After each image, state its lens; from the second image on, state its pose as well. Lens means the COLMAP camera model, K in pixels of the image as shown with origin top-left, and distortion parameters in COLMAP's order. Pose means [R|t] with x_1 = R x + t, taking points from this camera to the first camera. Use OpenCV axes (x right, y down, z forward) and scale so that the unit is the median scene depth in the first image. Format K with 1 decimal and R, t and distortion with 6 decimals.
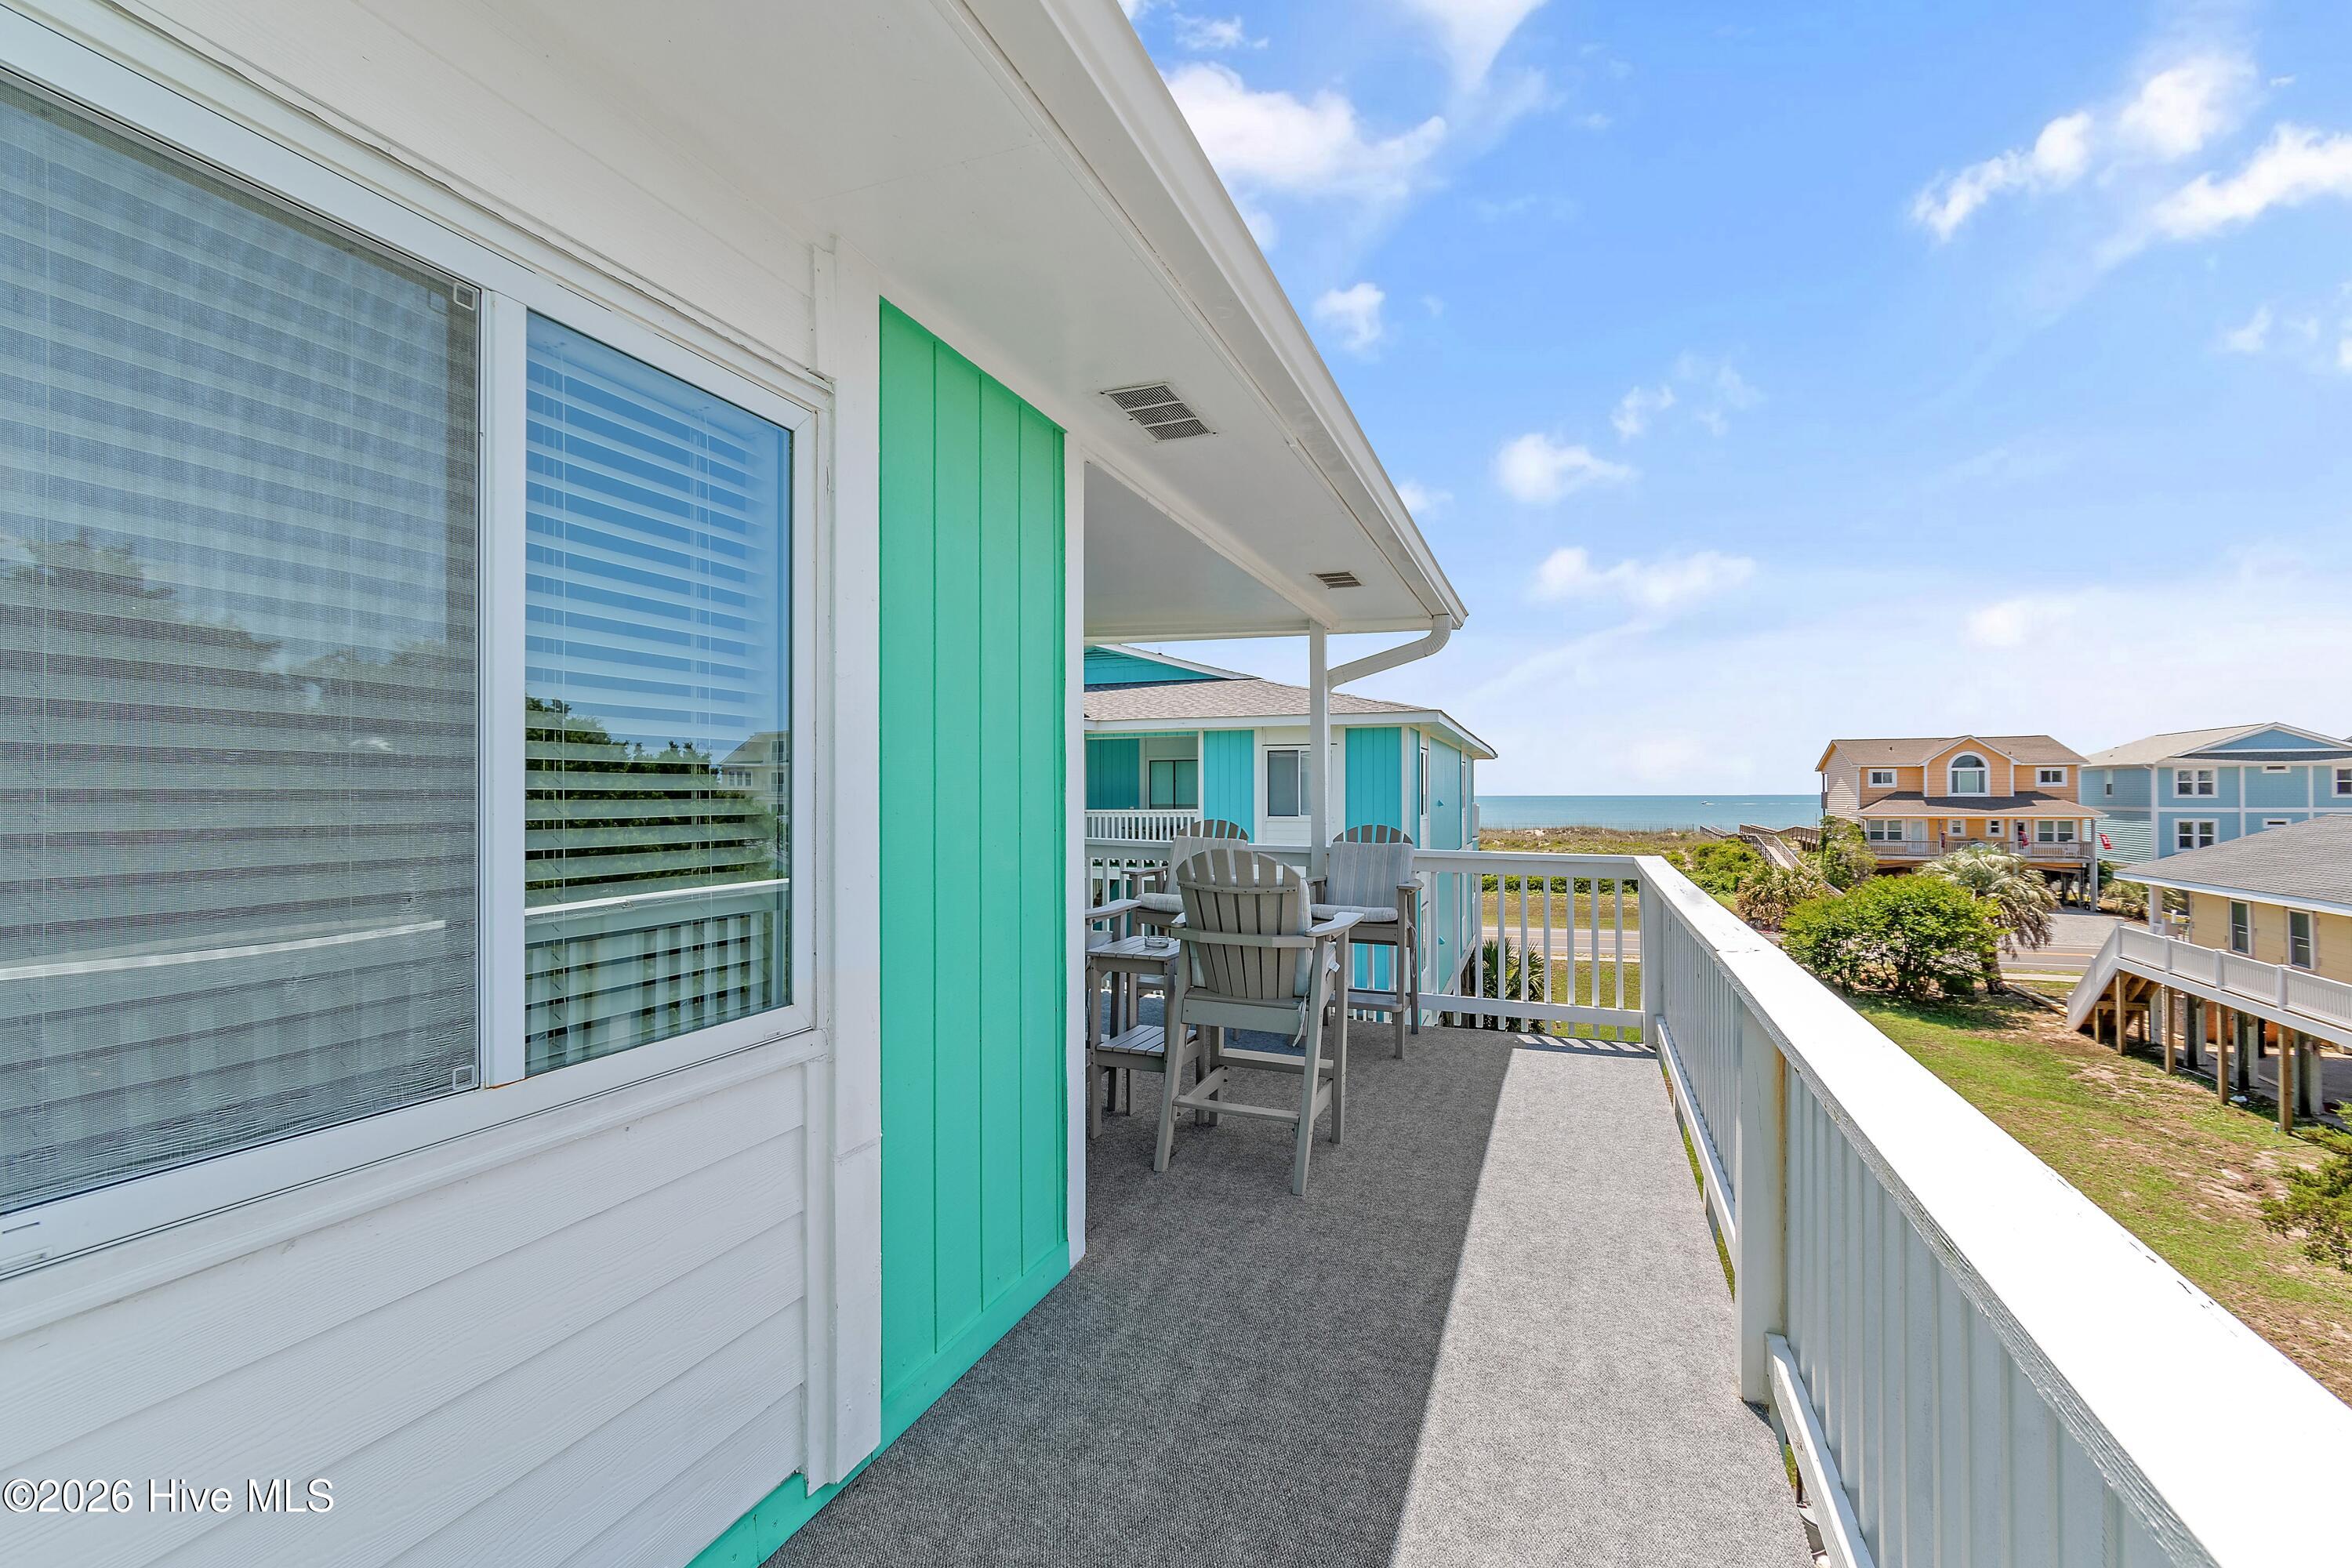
lens RADIAL K [[1045.0, 0, 1173.4], [0, 1045.0, 783.1], [0, 0, 1]] dist [0.005168, -0.002132]
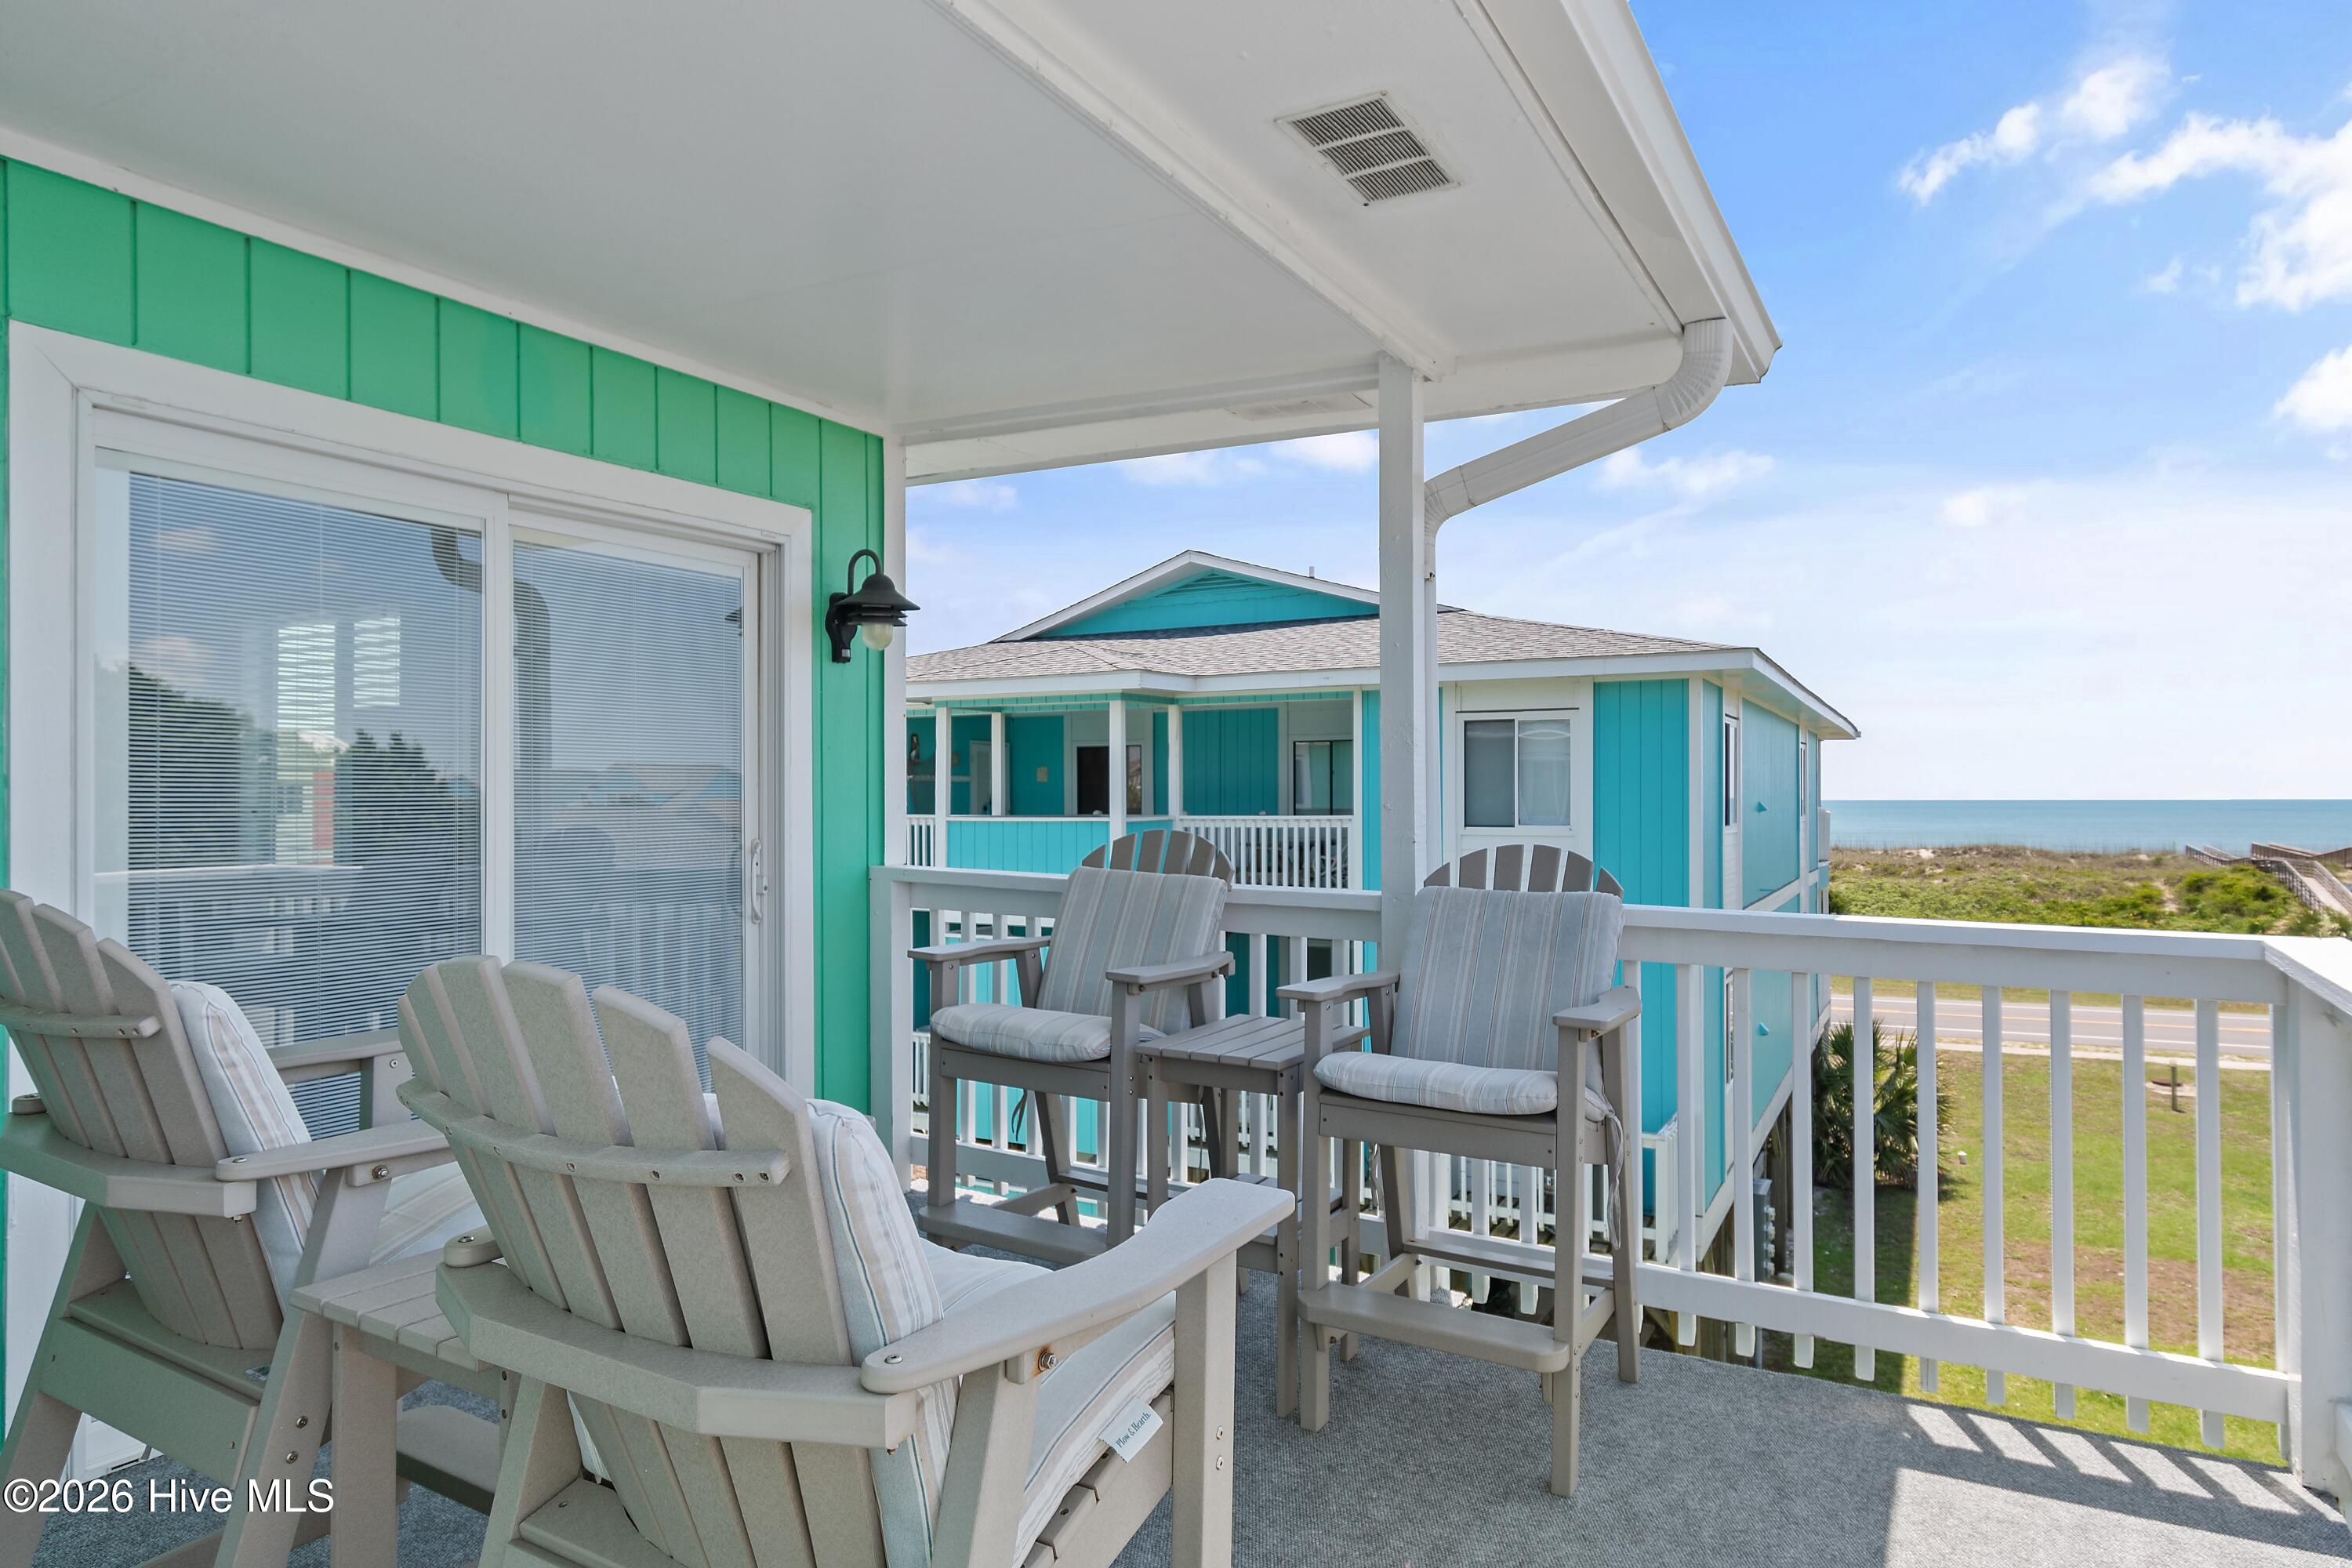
lens RADIAL K [[1410.4, 0, 1177.9], [0, 1410.4, 779.4], [0, 0, 1]] dist [-0.006703, -0.000853]
pose [[0.988619, -0.001202, -0.150437, 0.032060], [0.000872, 0.999997, -0.002257, 0.003386], [0.150439, 0.002100, 0.988617, 0.101138]]
